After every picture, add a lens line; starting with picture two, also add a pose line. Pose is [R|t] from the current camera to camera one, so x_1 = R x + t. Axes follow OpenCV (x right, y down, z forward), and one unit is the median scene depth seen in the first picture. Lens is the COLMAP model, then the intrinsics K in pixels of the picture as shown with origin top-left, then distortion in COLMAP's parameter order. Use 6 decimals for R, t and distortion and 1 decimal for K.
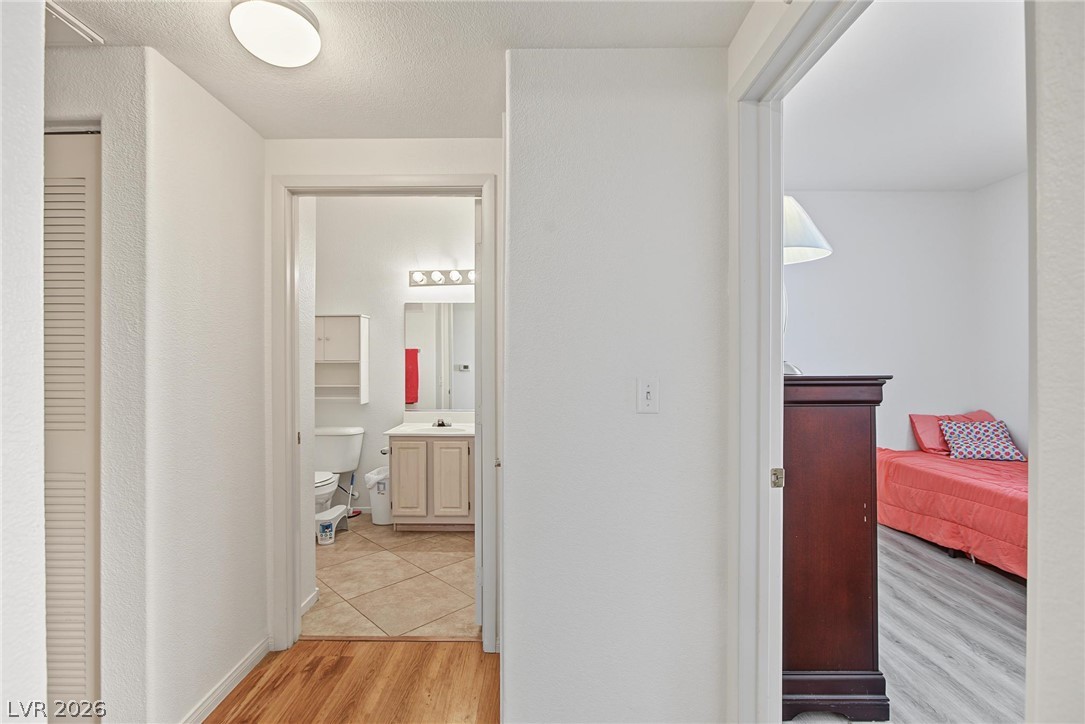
lens RADIAL K [[493.9, 0, 536.1], [0, 493.9, 360.1], [0, 0, 1]] dist [-0.011955, 0.003602]
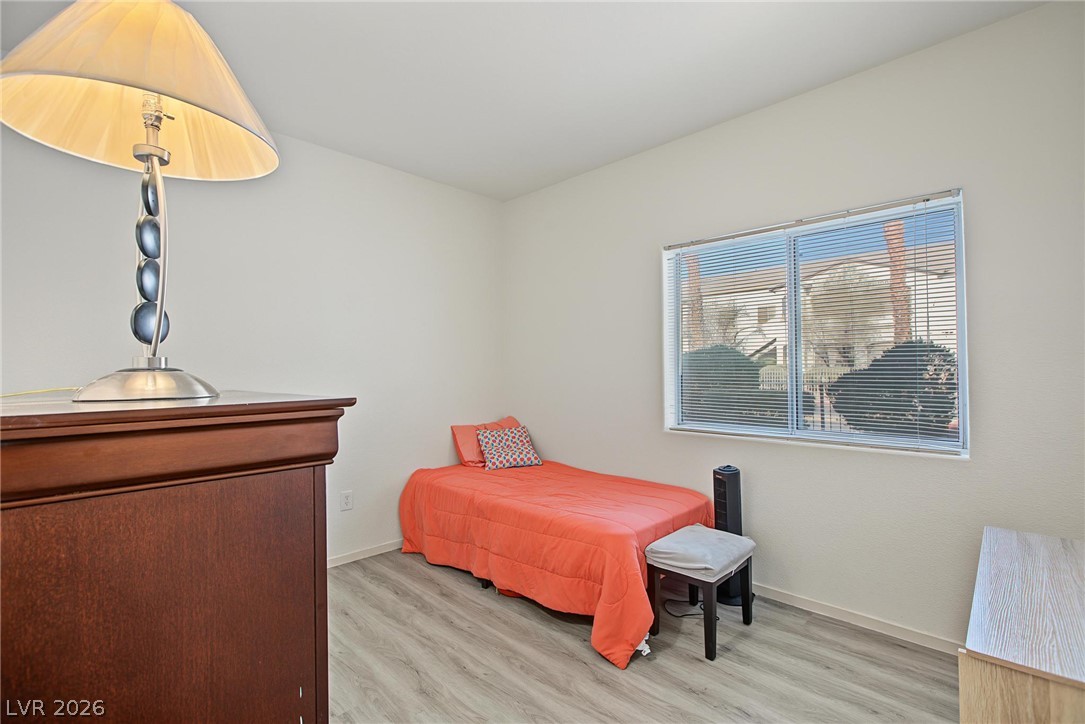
lens RADIAL K [[493.9, 0, 545.1], [0, 493.9, 360.8], [0, 0, 1]] dist [-0.011955, 0.003602]
pose [[0.695061, 0.008378, 0.718902, 0.240806], [0.002741, 0.999894, -0.014302, 0.001639], [-0.718945, 0.011911, 0.694965, 0.254711]]
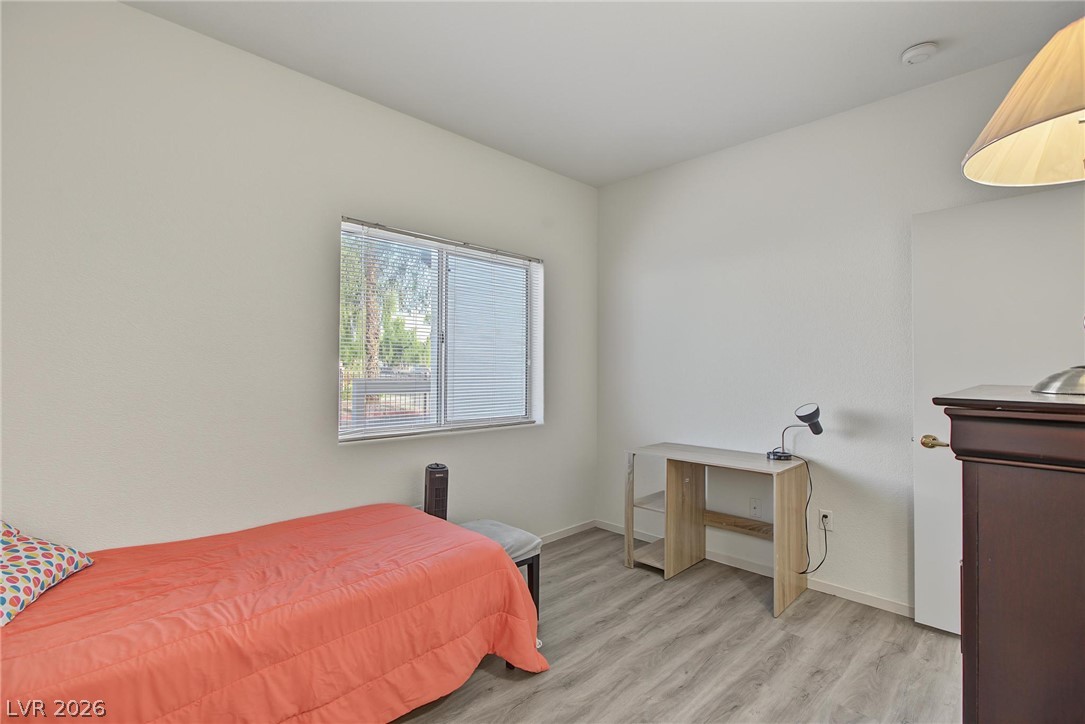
lens RADIAL K [[493.9, 0, 541.4], [0, 493.9, 368.8], [0, 0, 1]] dist [-0.011955, 0.003602]
pose [[-0.697981, 0.002791, 0.716111, 0.315503], [-0.003853, 0.999963, -0.007653, 0.010056], [-0.716106, -0.008100, -0.697944, 1.004824]]
